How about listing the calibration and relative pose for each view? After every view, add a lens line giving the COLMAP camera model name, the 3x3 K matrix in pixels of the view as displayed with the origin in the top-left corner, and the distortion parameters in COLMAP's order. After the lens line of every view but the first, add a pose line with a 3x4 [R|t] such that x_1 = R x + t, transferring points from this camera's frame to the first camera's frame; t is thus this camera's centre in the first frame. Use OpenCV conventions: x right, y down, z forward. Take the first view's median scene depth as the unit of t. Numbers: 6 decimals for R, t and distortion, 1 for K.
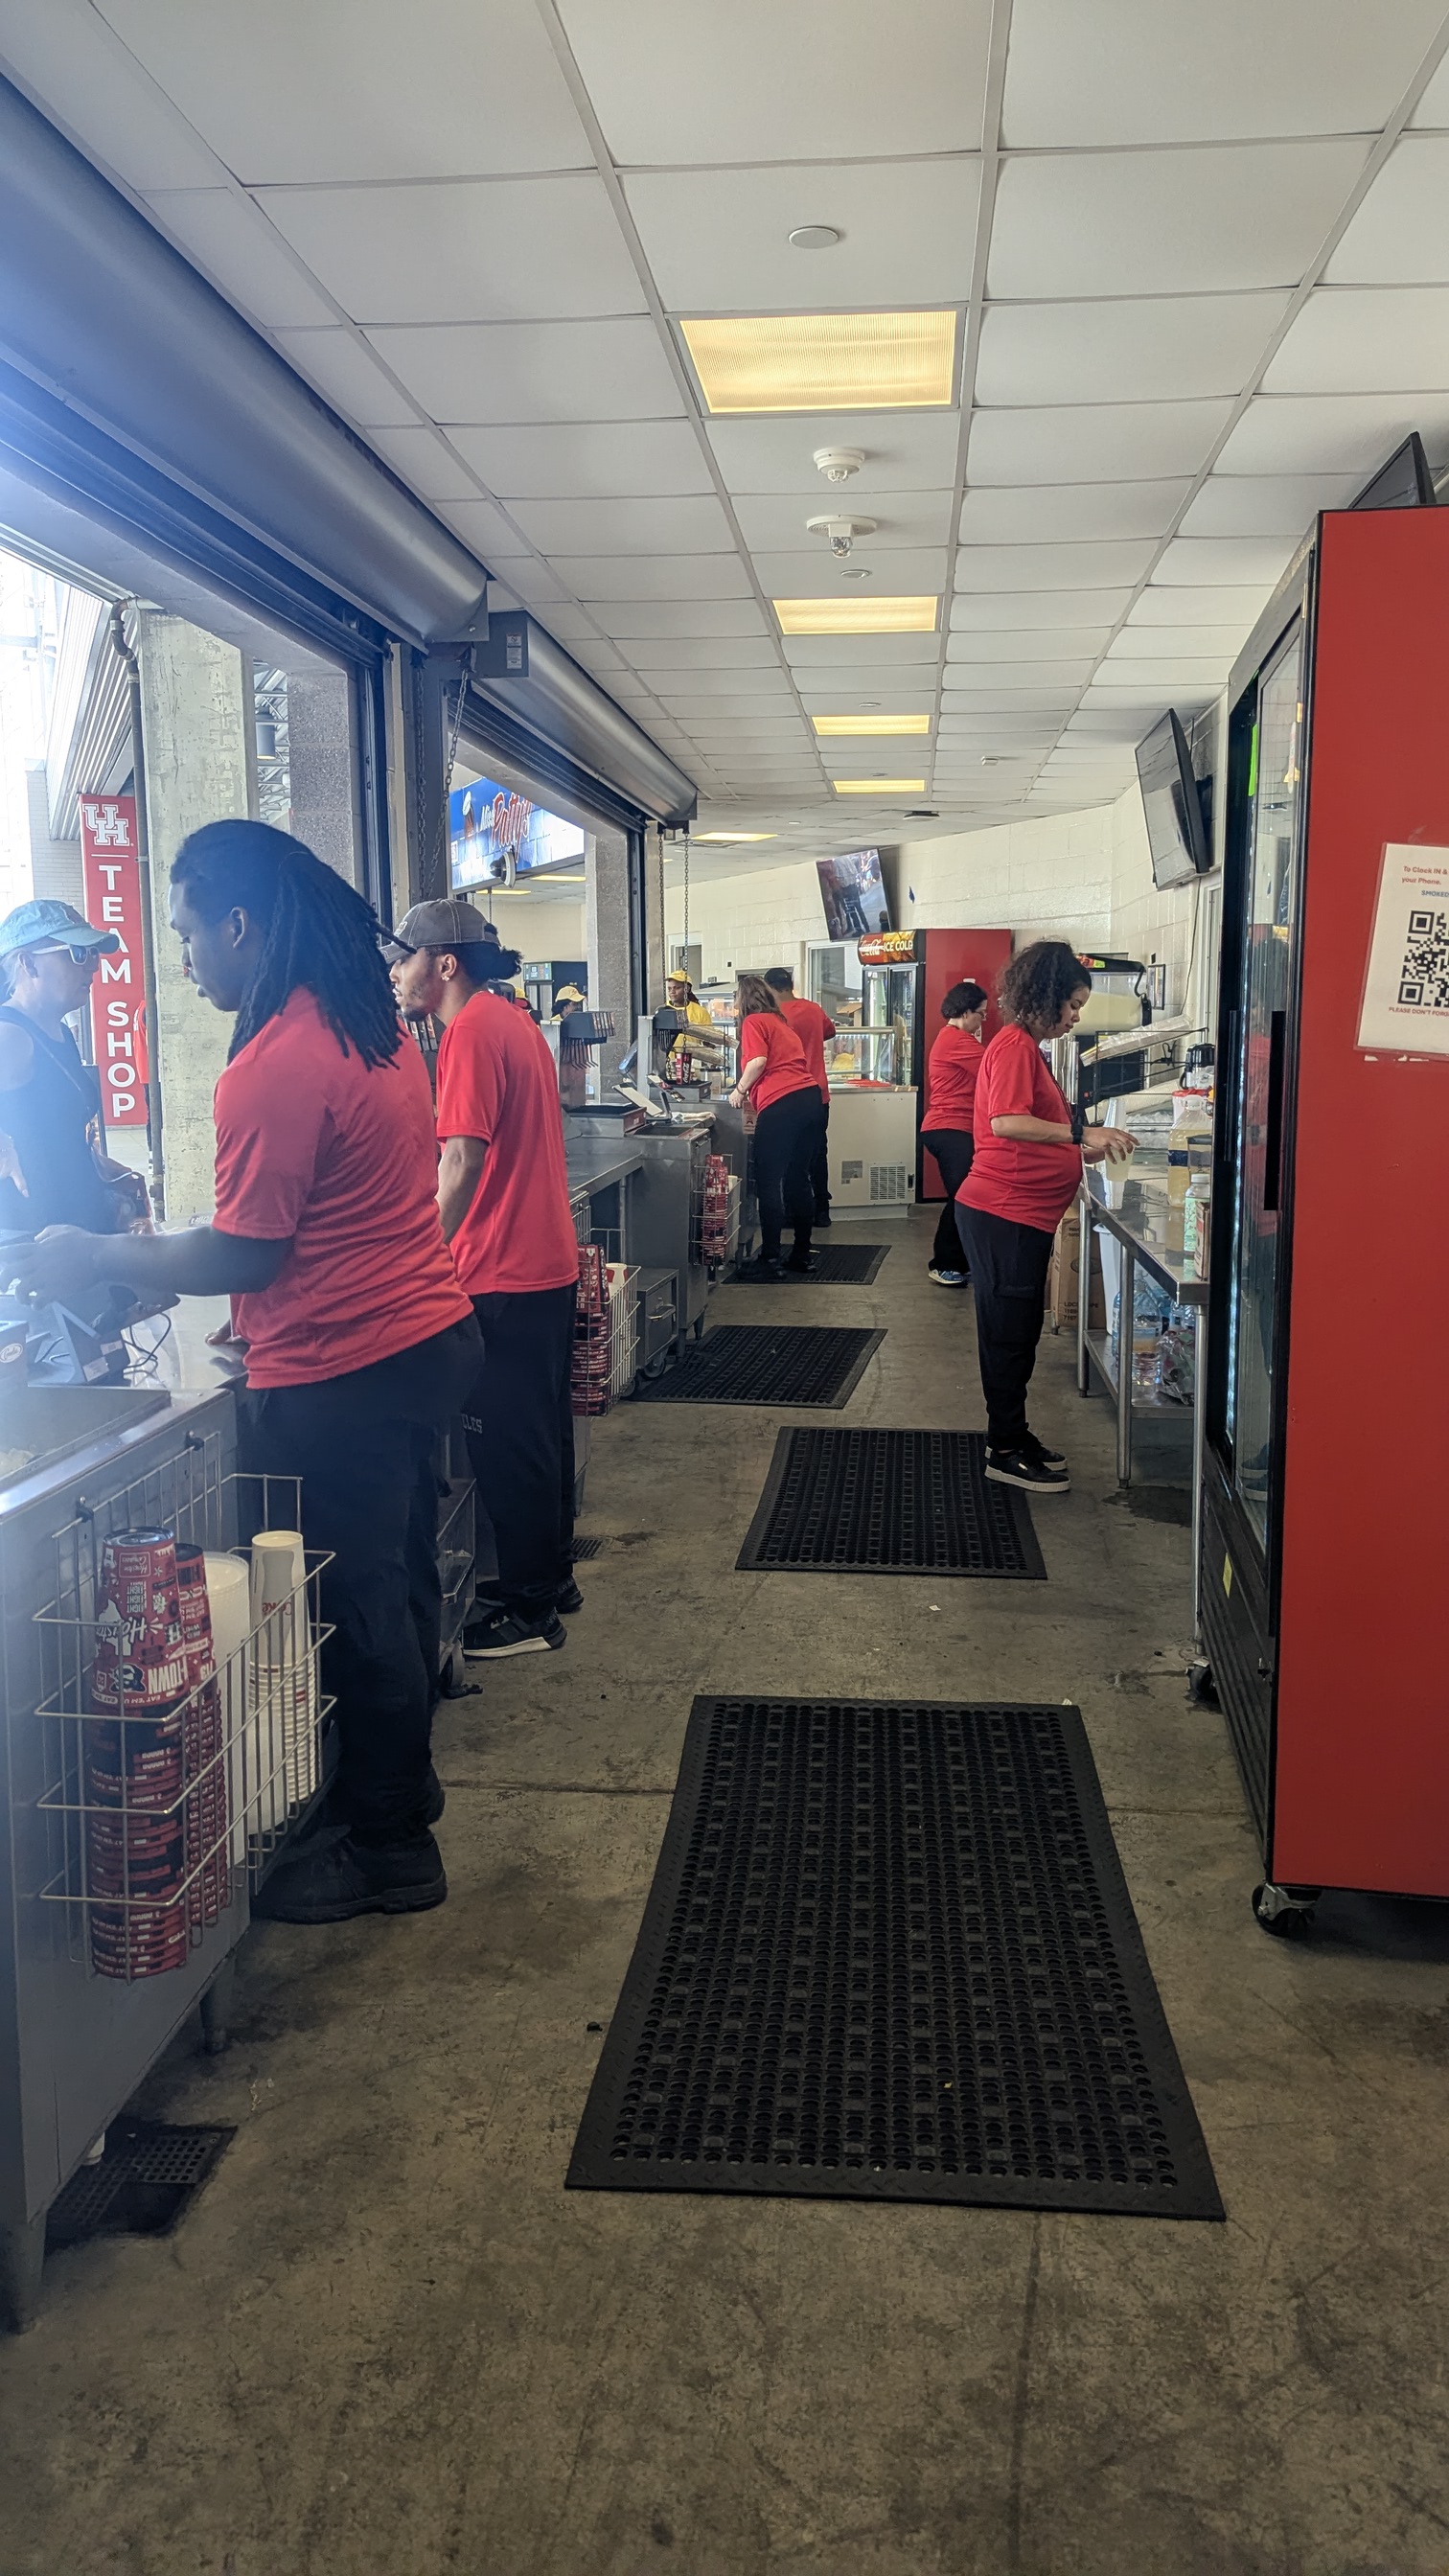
lens RADIAL K [[1800.5, 0, 719.6], [0, 1800.5, 1242.0], [0, 0, 1]] dist [0.065376, -0.053937]
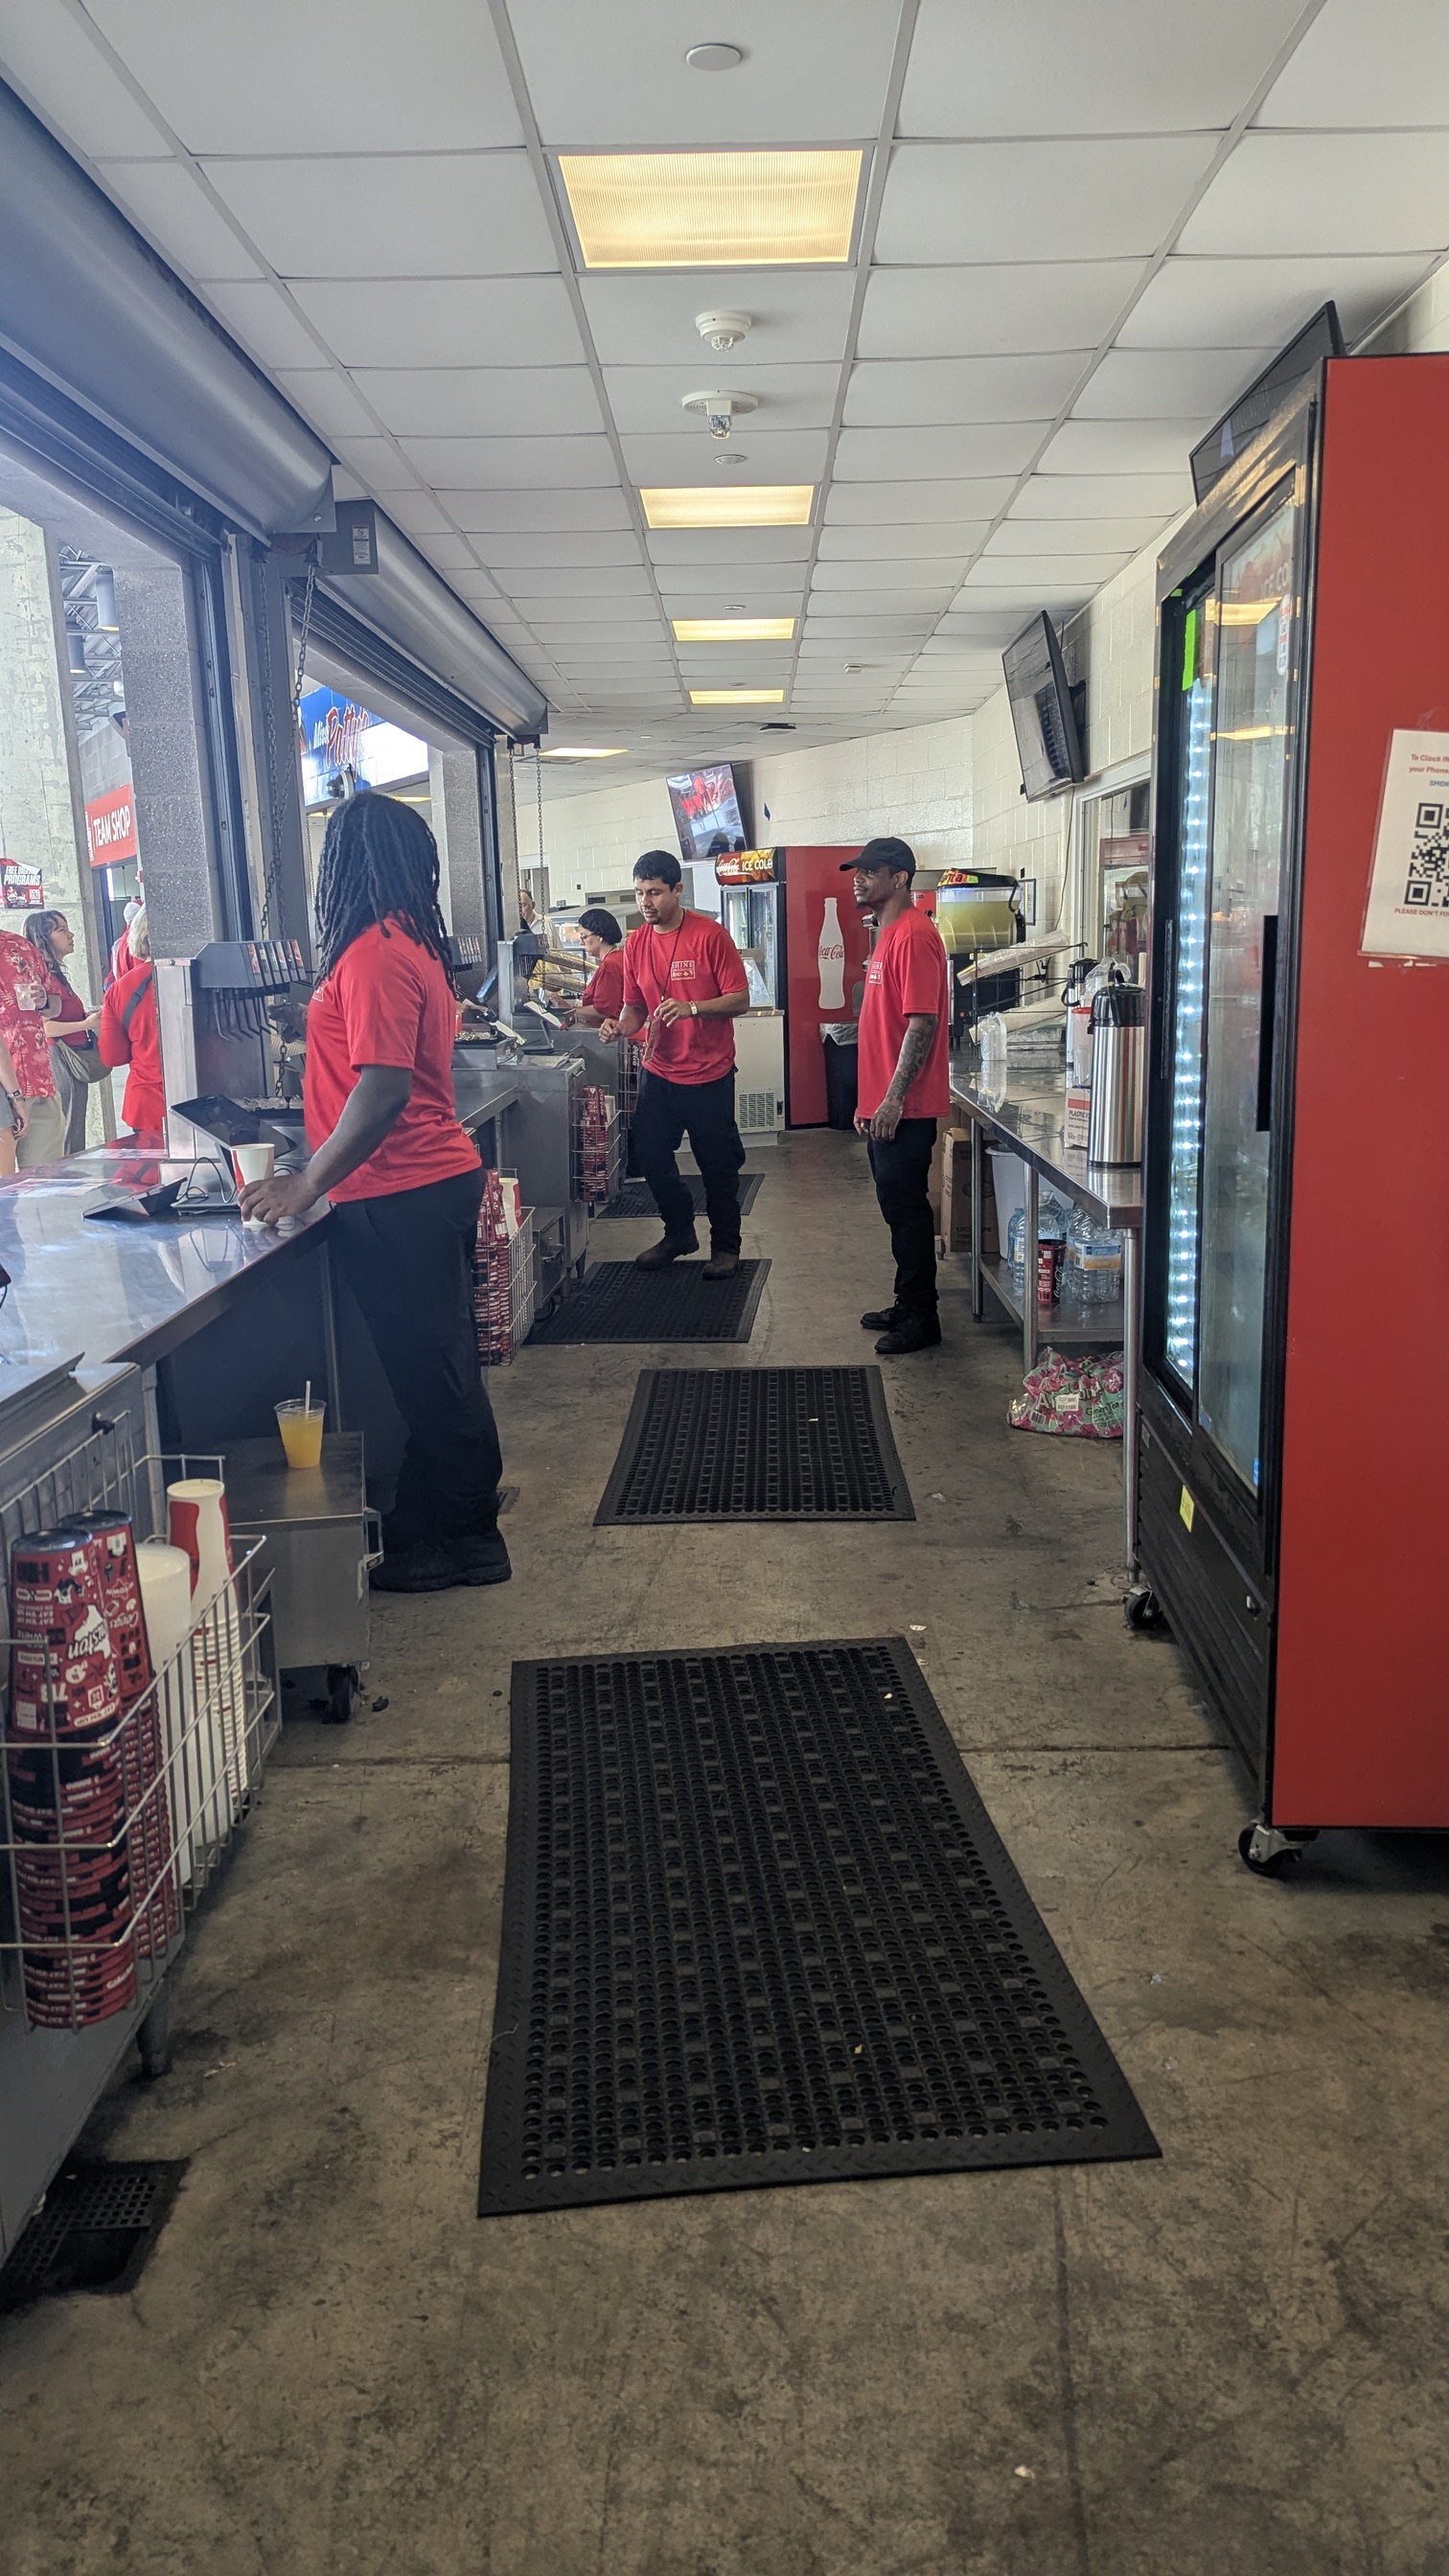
lens RADIAL K [[1793.0, 0, 724.5], [0, 1793.0, 1288.0], [0, 0, 1]] dist [0.074269, -0.060335]
pose [[0.995472, -0.036615, 0.087718, -0.060244], [0.030789, 0.997286, 0.066878, -0.007675], [-0.089929, -0.063874, 0.993898, 0.089650]]
